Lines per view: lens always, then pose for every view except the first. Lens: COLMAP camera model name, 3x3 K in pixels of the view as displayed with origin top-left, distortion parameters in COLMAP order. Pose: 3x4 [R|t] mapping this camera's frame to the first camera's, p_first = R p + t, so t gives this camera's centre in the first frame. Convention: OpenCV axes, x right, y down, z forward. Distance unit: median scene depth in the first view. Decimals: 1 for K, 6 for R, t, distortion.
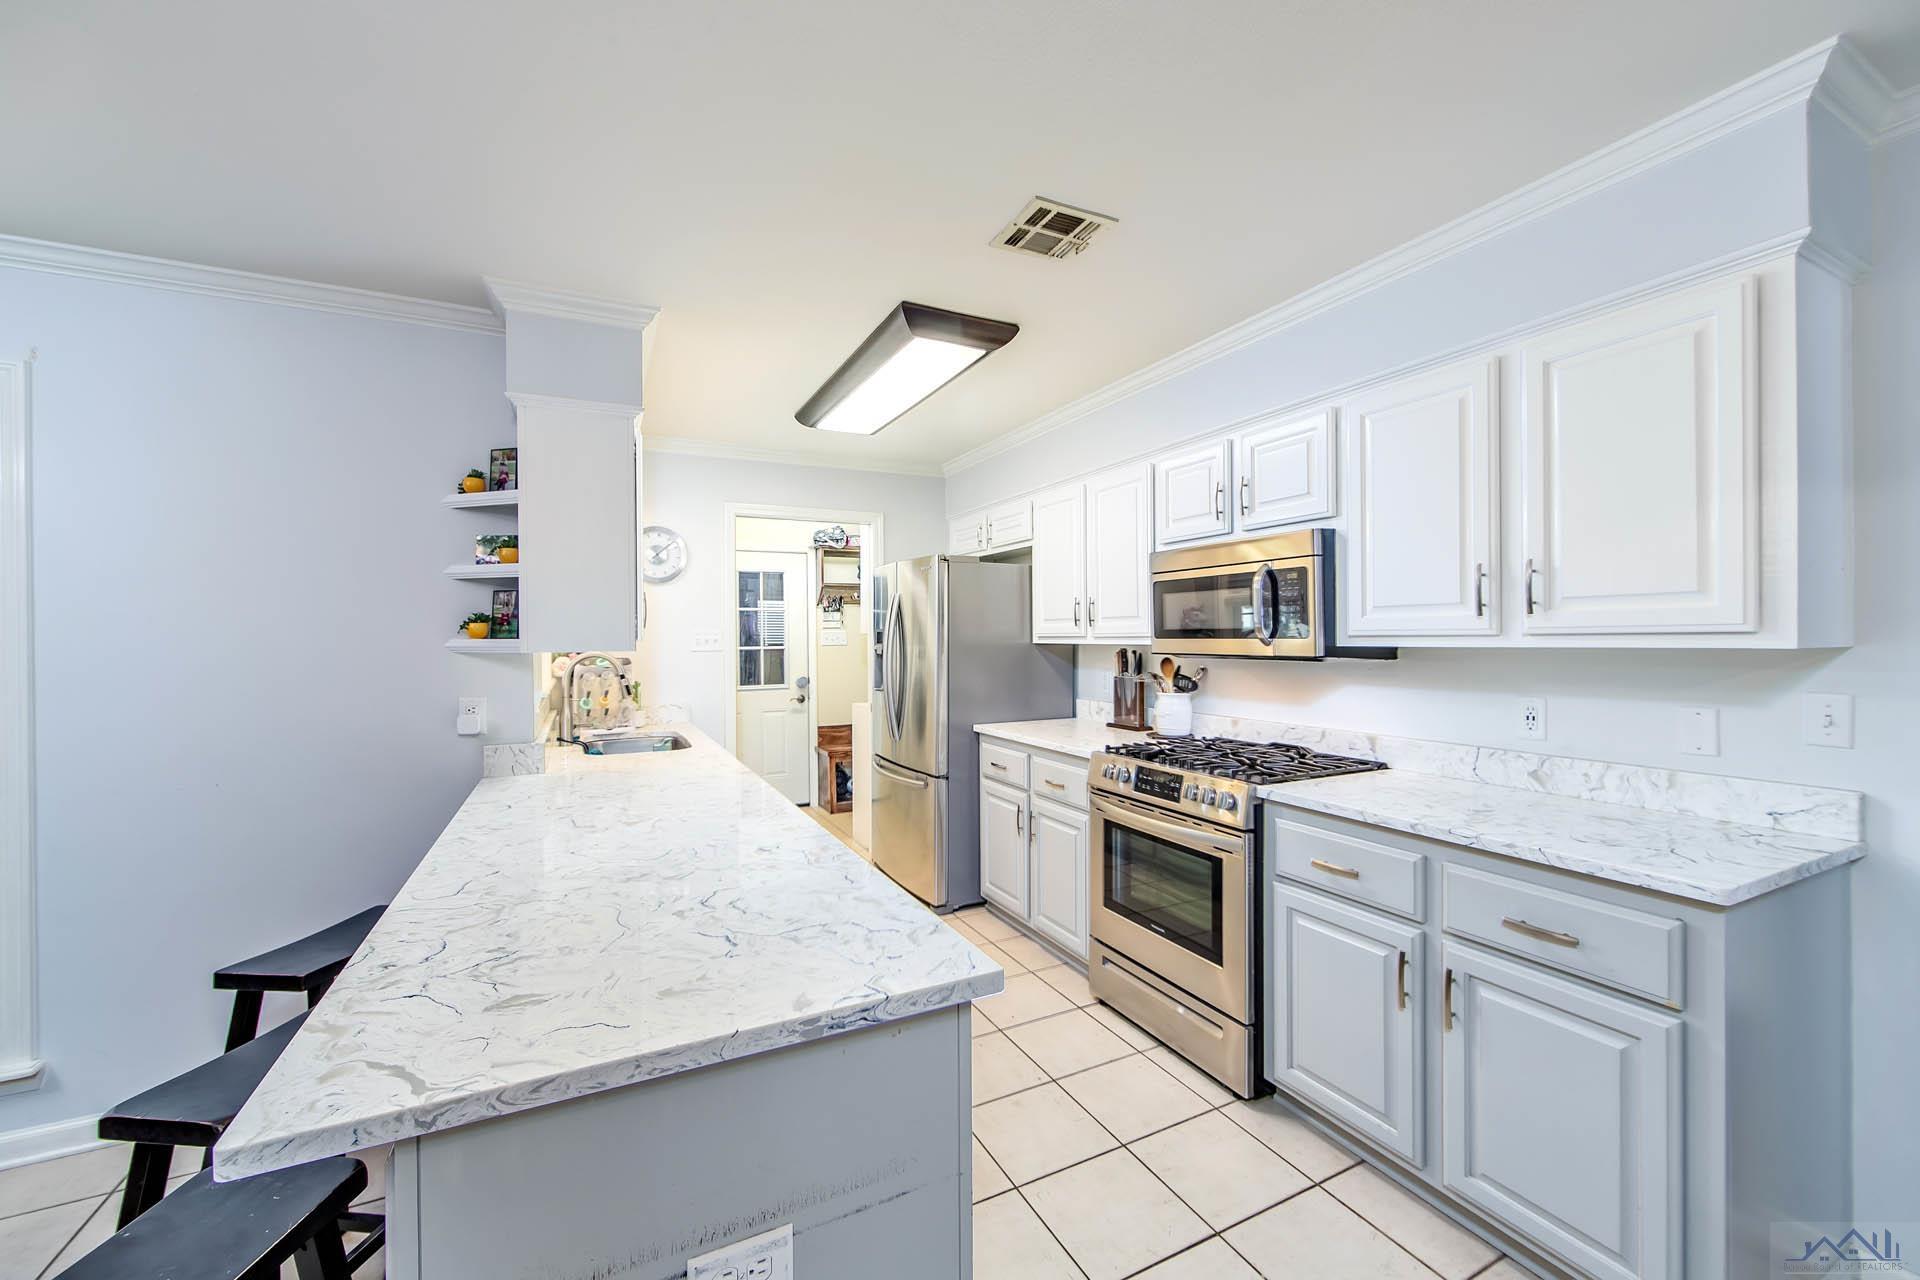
lens RADIAL K [[750.1, 0, 956.1], [0, 750.1, 641.4], [0, 0, 1]] dist [0.000455, -0.000097]
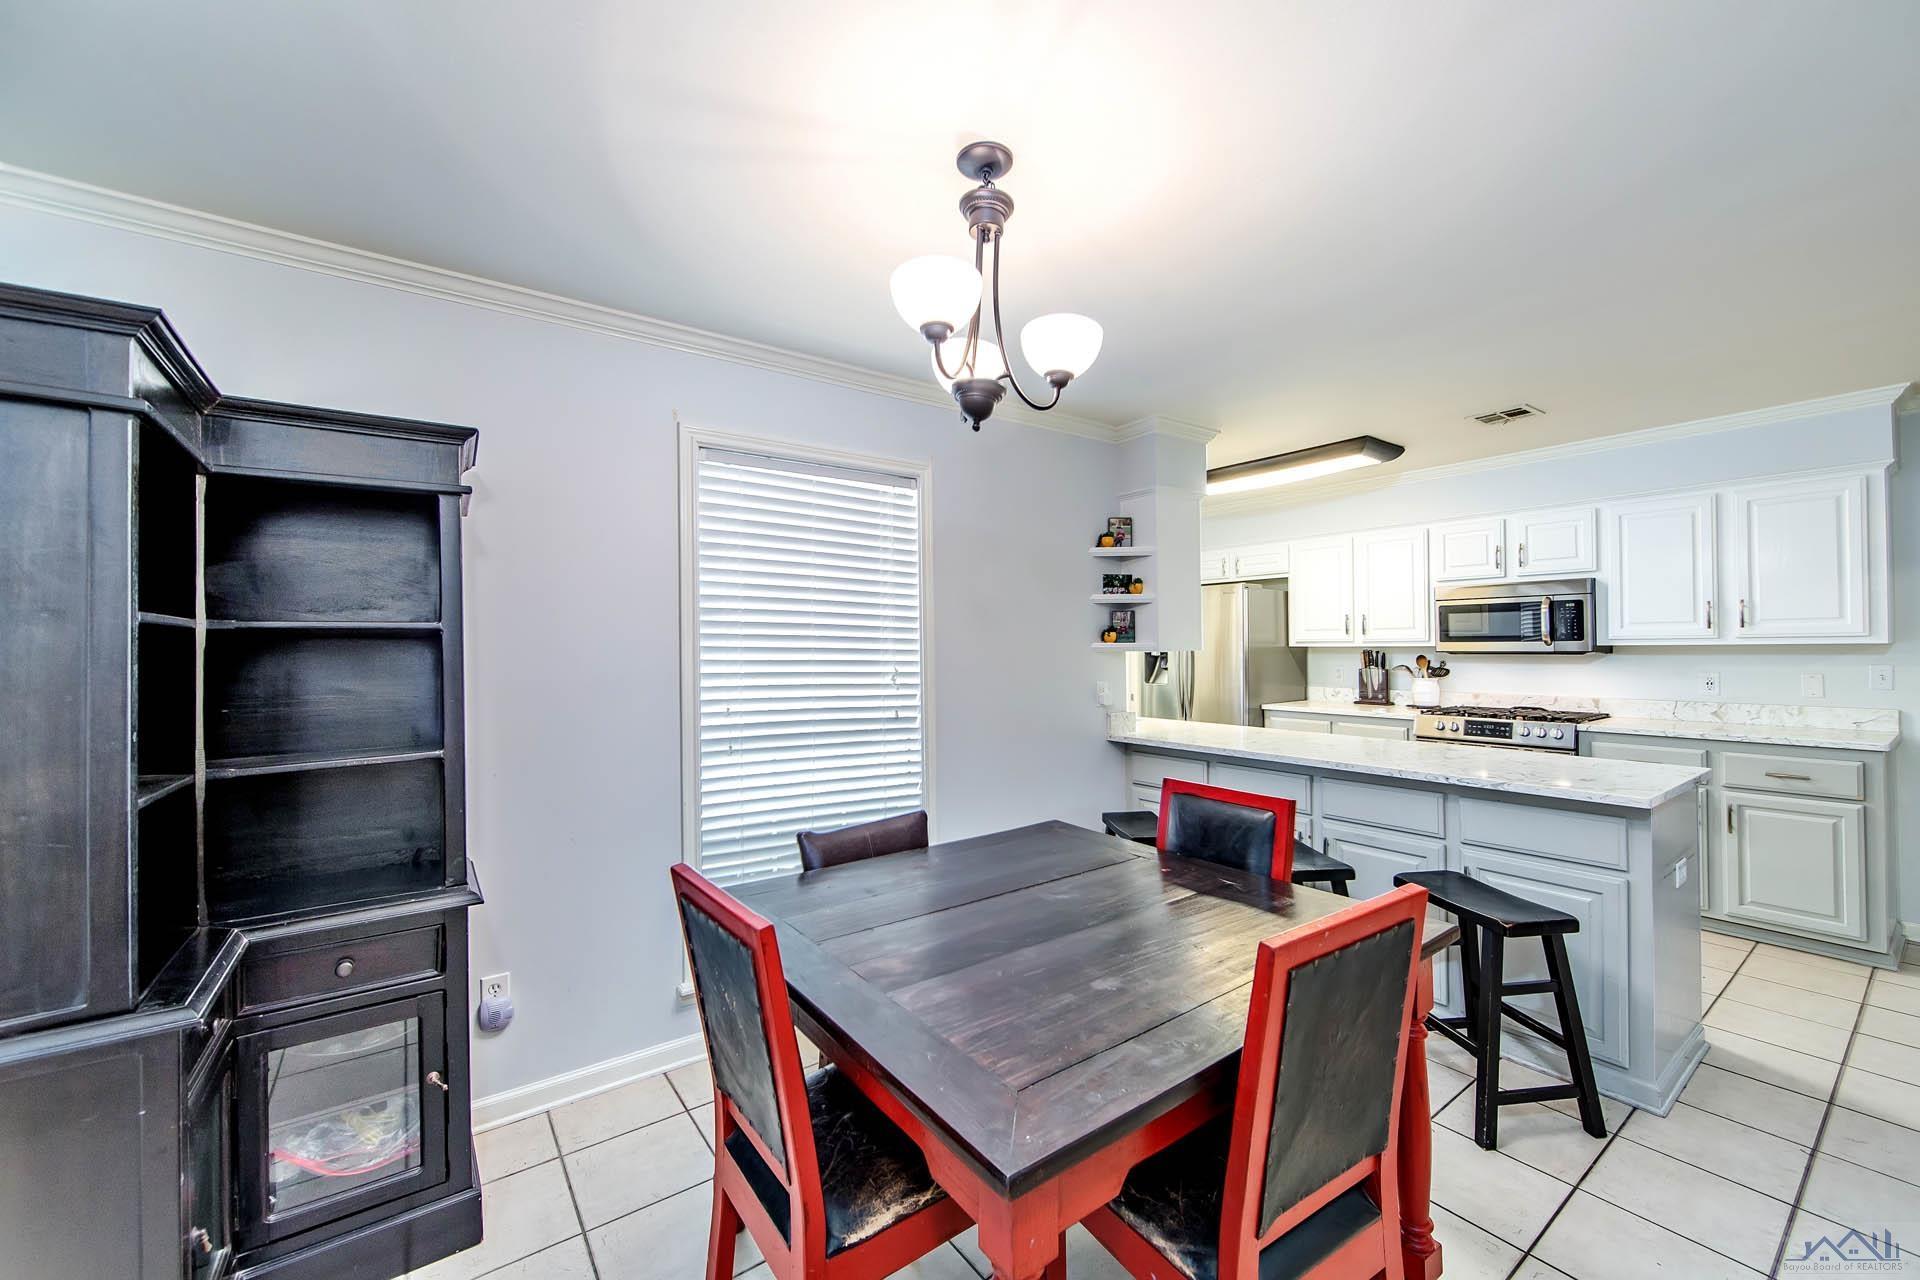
lens RADIAL K [[750.1, 0, 968.1], [0, 750.1, 643.6], [0, 0, 1]] dist [0.000455, -0.000097]
pose [[0.985180, -0.003363, 0.171491, -1.185246], [0.004535, 0.999969, -0.006445, 0.006528], [-0.171464, 0.007127, 0.985165, -0.445659]]
